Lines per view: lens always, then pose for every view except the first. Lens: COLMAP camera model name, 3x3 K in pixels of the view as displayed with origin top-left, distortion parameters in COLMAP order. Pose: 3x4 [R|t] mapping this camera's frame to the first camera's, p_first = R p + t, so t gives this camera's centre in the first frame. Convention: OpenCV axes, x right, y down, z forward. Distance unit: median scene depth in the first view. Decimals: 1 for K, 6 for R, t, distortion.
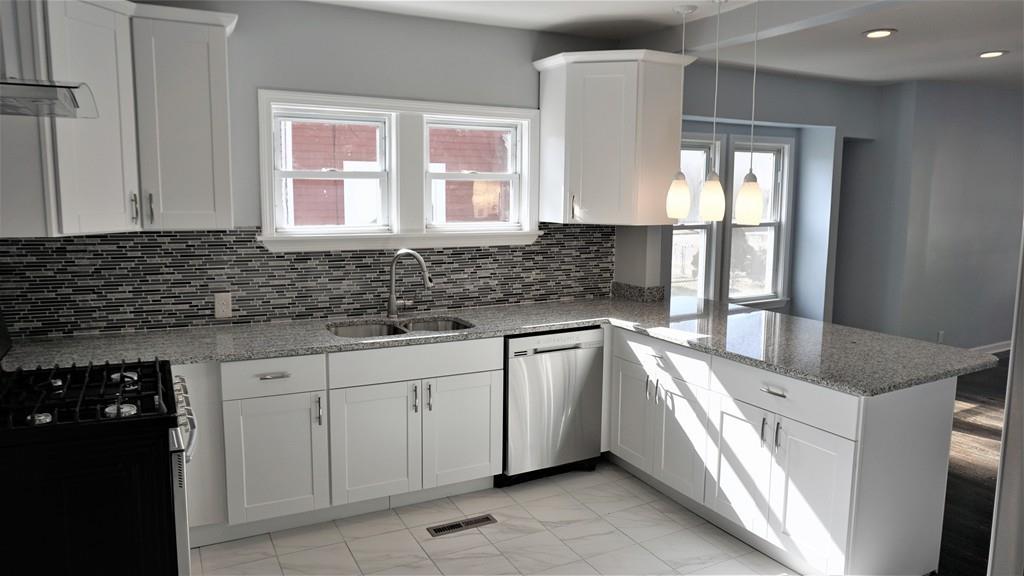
lens RADIAL K [[693.0, 0, 512.0], [0, 693.0, 288.0], [0, 0, 1]] dist [-0.002462, 0.001254]
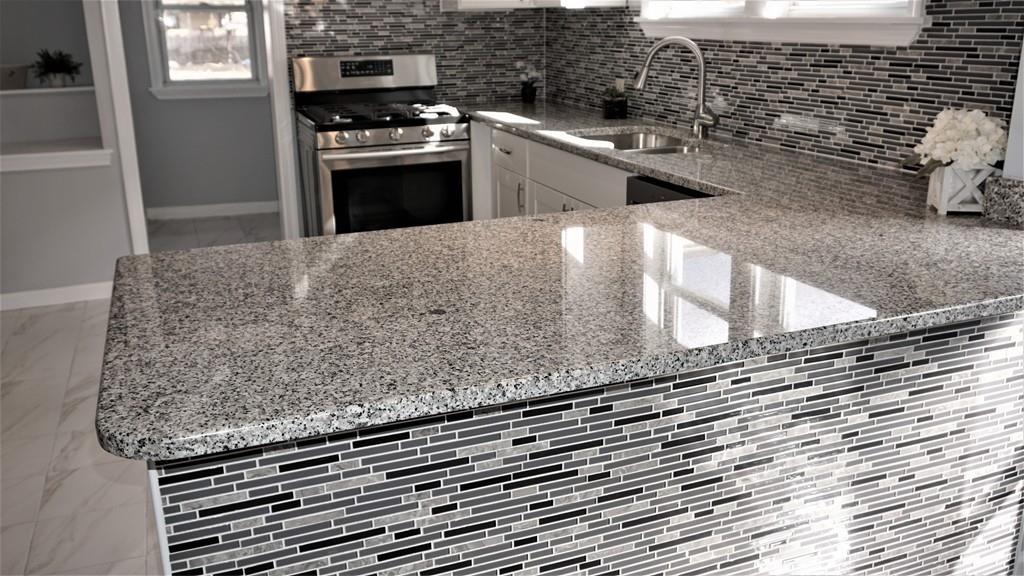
lens RADIAL K [[908.5, 0, 512.0], [0, 908.5, 288.0], [0, 0, 1]] dist [-0.043998, 0.021717]
pose [[-0.115175, 0.278577, -0.953483, 0.837361], [-0.120908, 0.948802, 0.291814, -0.063194], [0.985959, 0.148893, -0.075596, 0.962829]]
